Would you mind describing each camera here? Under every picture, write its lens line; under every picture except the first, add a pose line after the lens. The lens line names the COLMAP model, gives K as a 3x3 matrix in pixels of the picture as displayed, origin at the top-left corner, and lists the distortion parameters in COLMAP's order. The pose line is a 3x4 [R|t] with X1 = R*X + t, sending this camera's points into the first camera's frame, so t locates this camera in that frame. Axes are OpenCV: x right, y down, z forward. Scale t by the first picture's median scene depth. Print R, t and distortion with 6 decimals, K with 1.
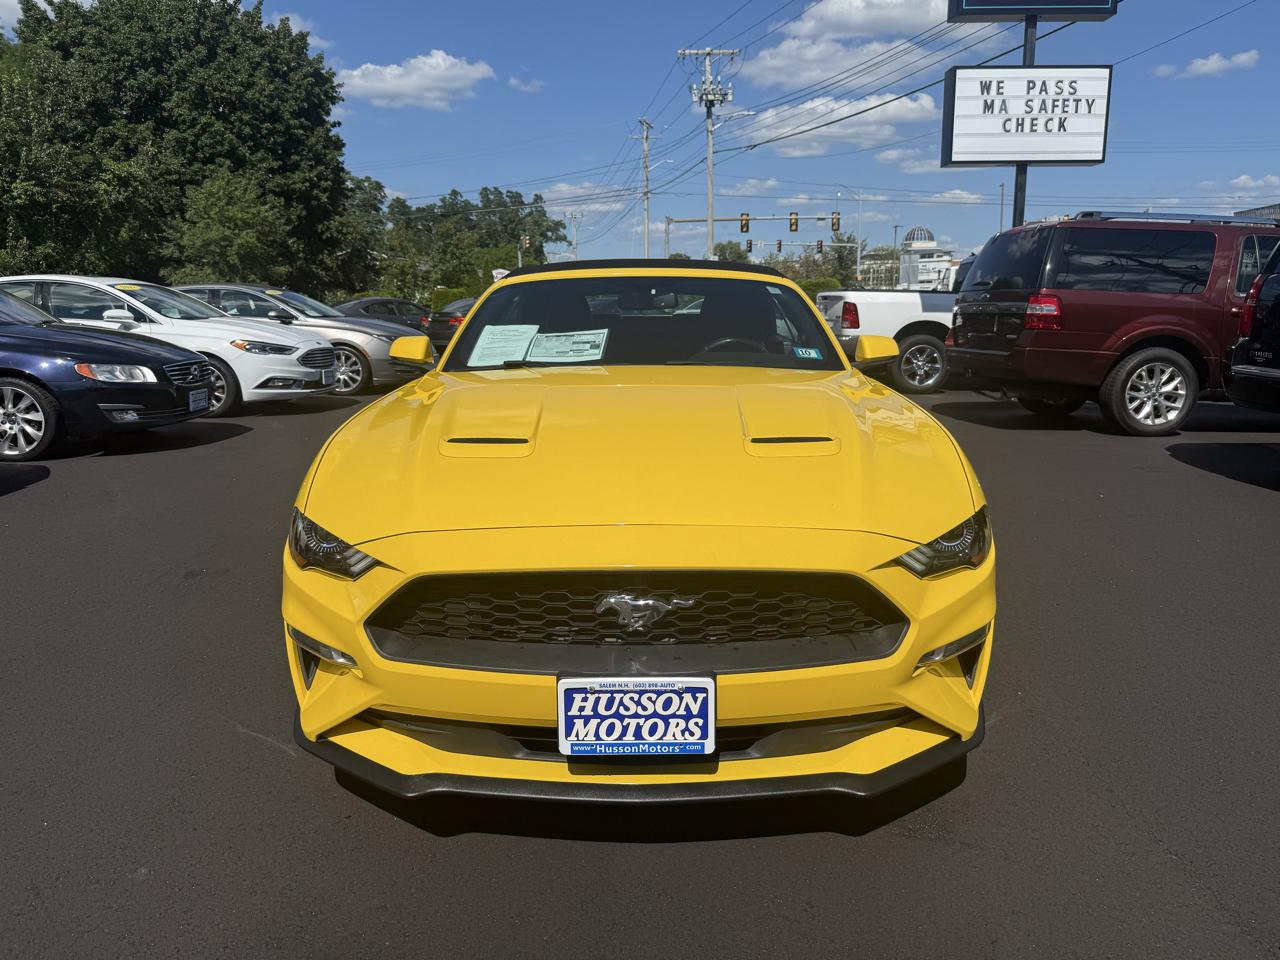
lens RADIAL K [[919.1, 0, 636.7], [0, 919.1, 493.8], [0, 0, 1]] dist [0.018769, -0.034566]
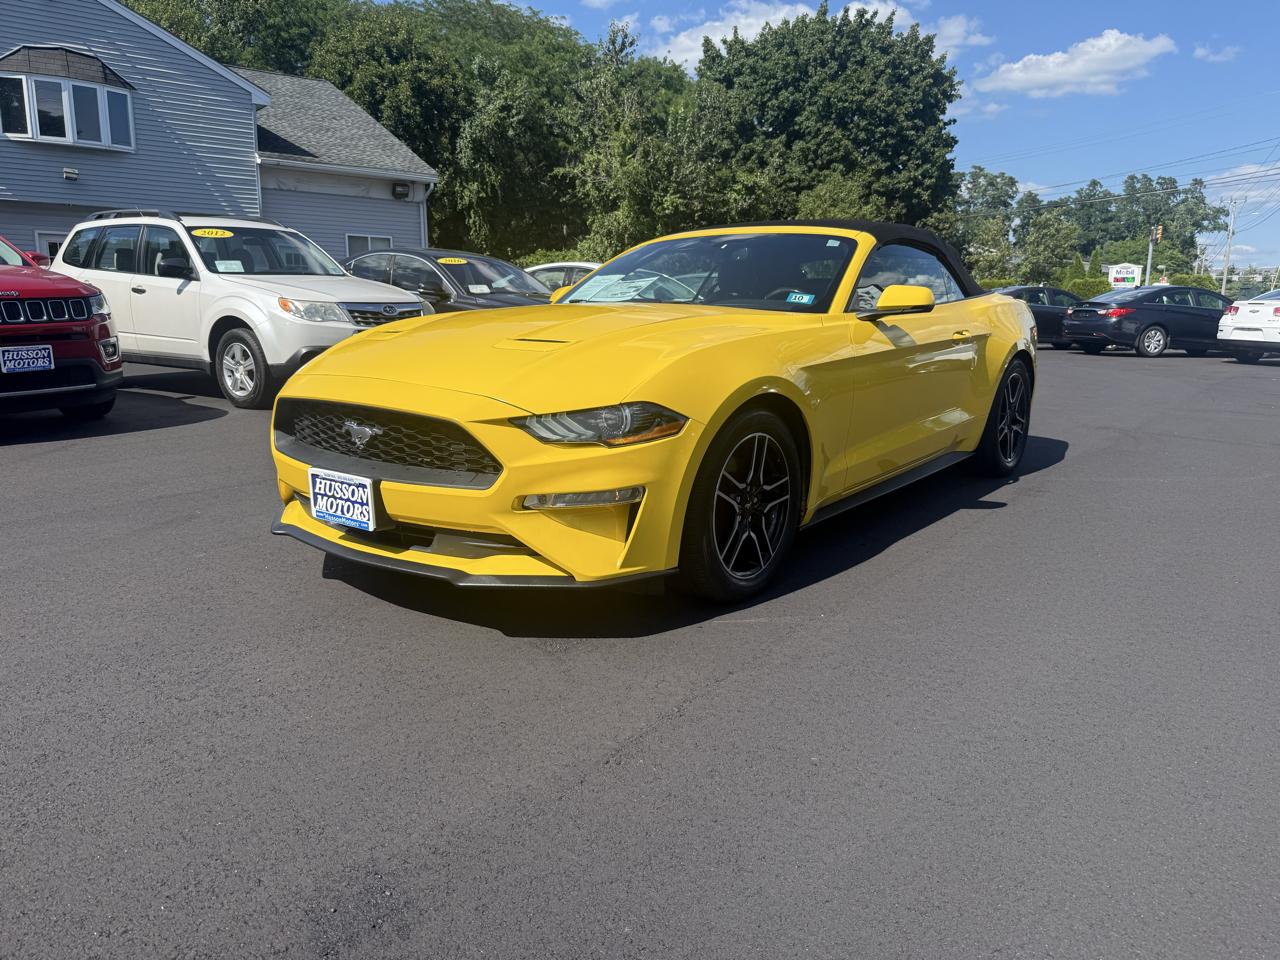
lens RADIAL K [[915.1, 0, 639.1], [0, 915.1, 482.9], [0, 0, 1]] dist [0.030792, -0.039227]
pose [[0.796704, 0.131526, -0.589884, 0.058028], [-0.137076, 0.989921, 0.035585, 0.004127], [0.588619, 0.052509, 0.806703, 0.002297]]
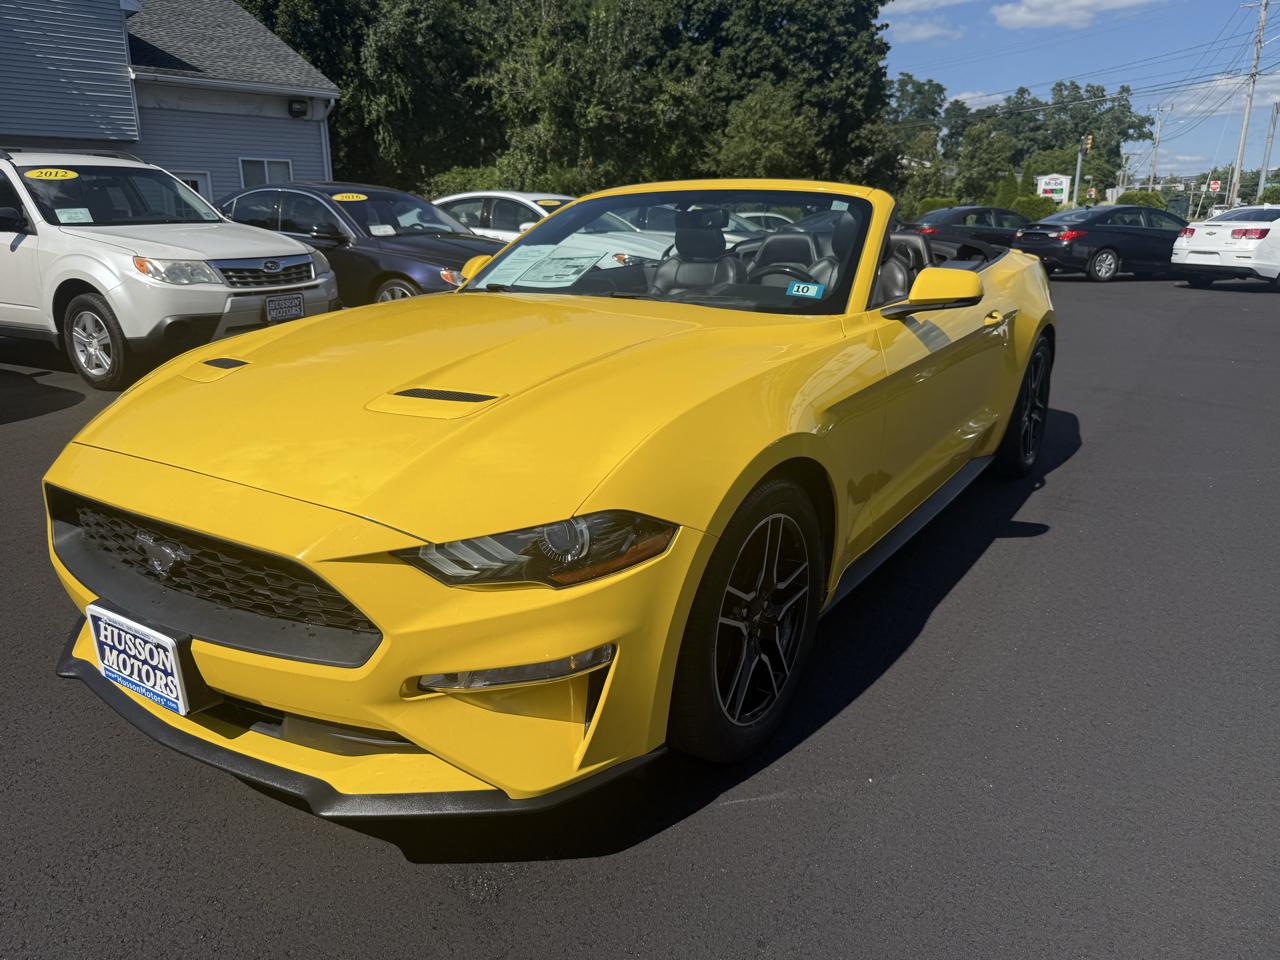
lens RADIAL K [[919.1, 0, 627.4], [0, 919.1, 485.1], [0, 0, 1]] dist [0.018769, -0.034566]
pose [[0.835608, 0.155567, -0.526838, 0.041464], [-0.111499, 0.987130, 0.114639, -0.005043], [0.537892, -0.037051, 0.842199, 0.020432]]
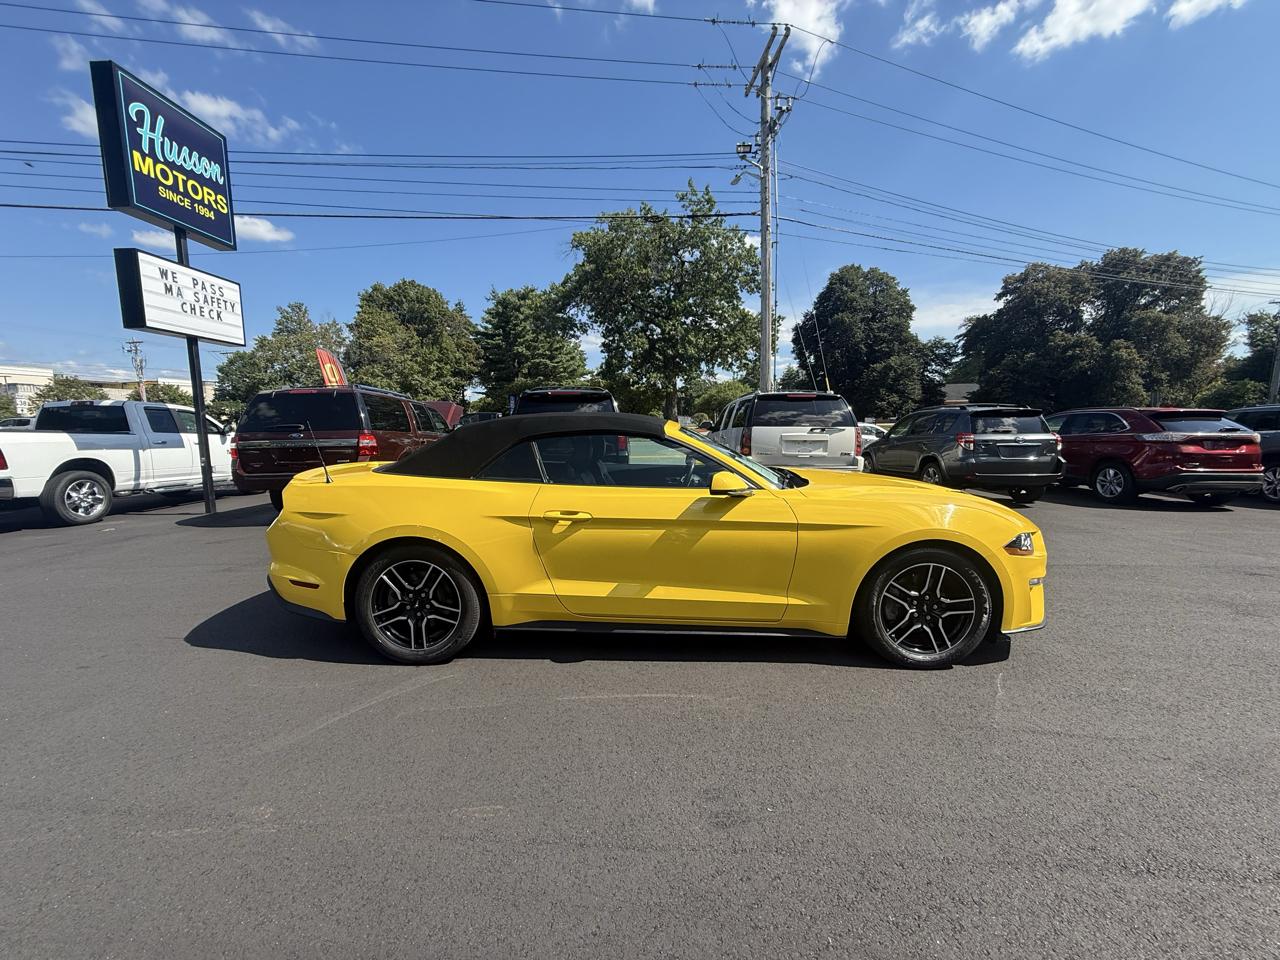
lens RADIAL K [[516.5, 0, 640.4], [0, 516.5, 476.2], [0, 0, 1]] dist [-0.002765, 0.000624]
pose [[0.004306, -0.091599, 0.995787, -0.085007], [0.213492, 0.972921, 0.088573, -0.022385], [-0.976935, 0.212211, 0.023745, 0.097135]]
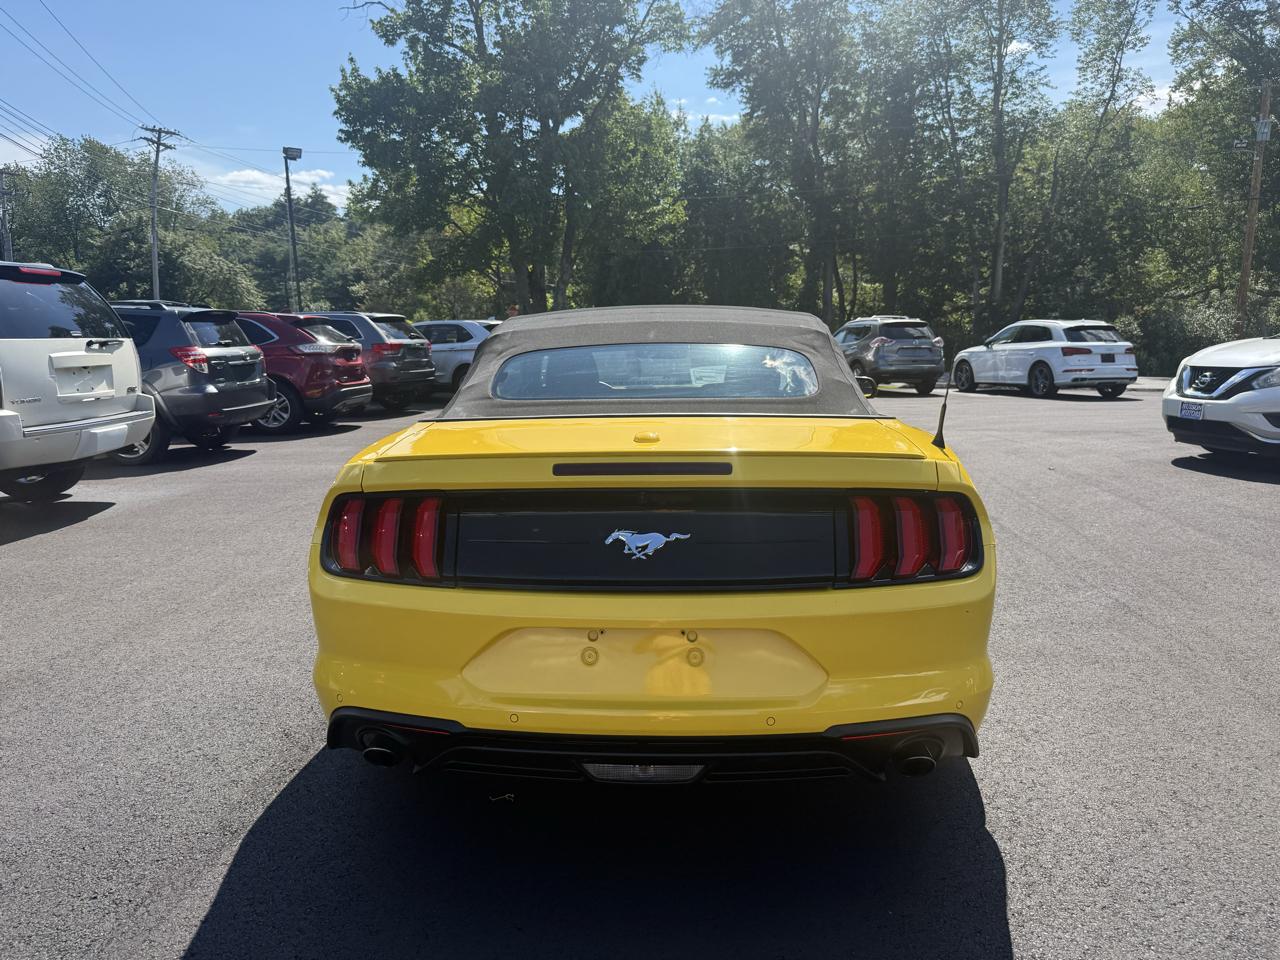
lens RADIAL K [[919.1, 0, 630.2], [0, 919.1, 493.2], [0, 0, 1]] dist [0.018769, -0.034566]
pose [[-0.999573, 0.004571, 0.028865, -0.000938], [0.015006, 0.927823, 0.372720, -0.043179], [-0.025078, 0.372994, -0.927495, 0.193538]]
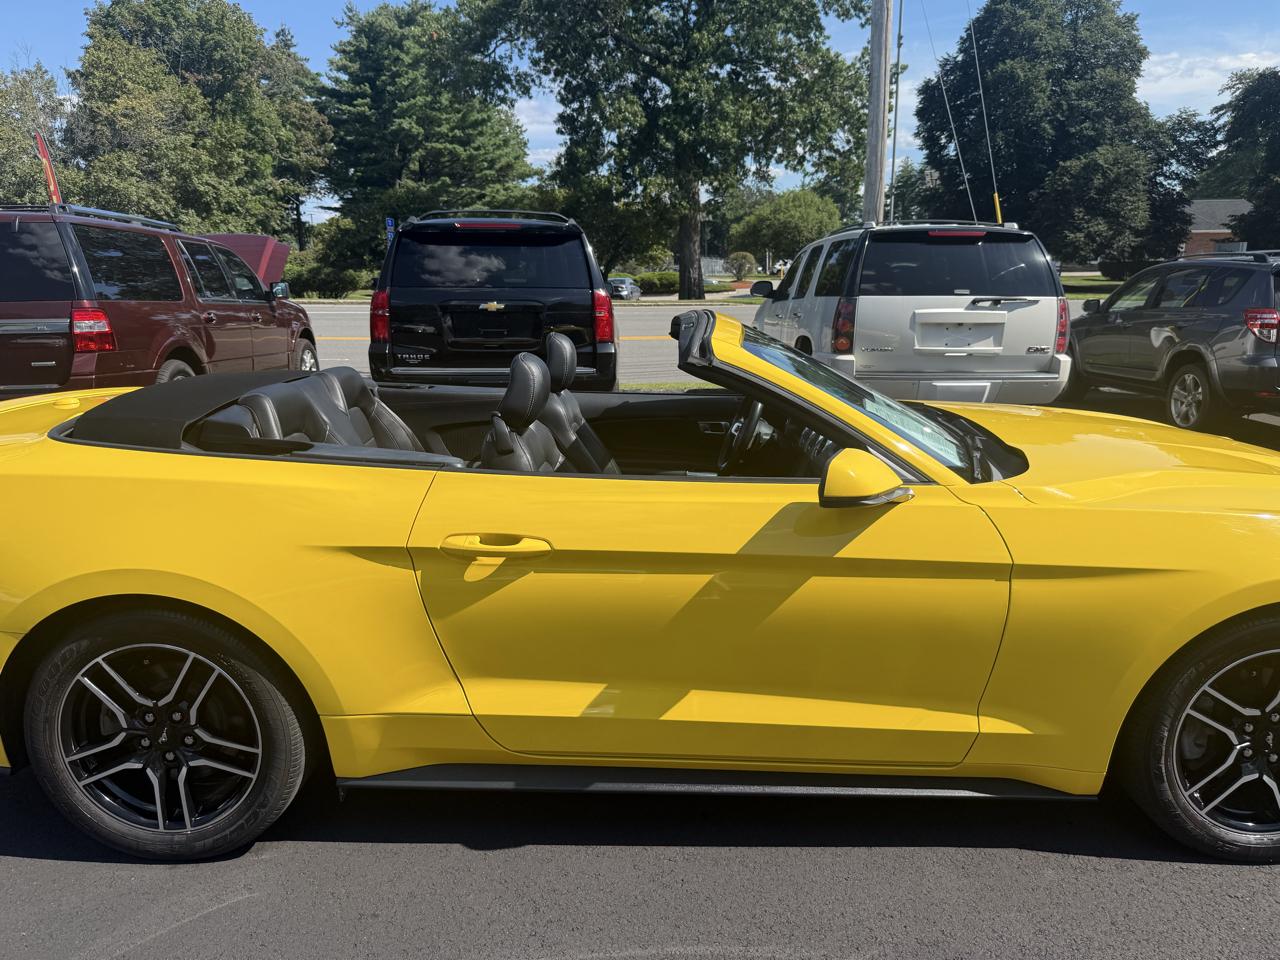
lens RADIAL K [[919.1, 0, 655.2], [0, 919.1, 484.9], [0, 0, 1]] dist [0.018769, -0.034566]
pose [[-0.022793, -0.220403, 0.975143, -0.070286], [0.207311, 0.953152, 0.220278, -0.026353], [-0.978009, 0.207179, 0.023967, 0.098037]]
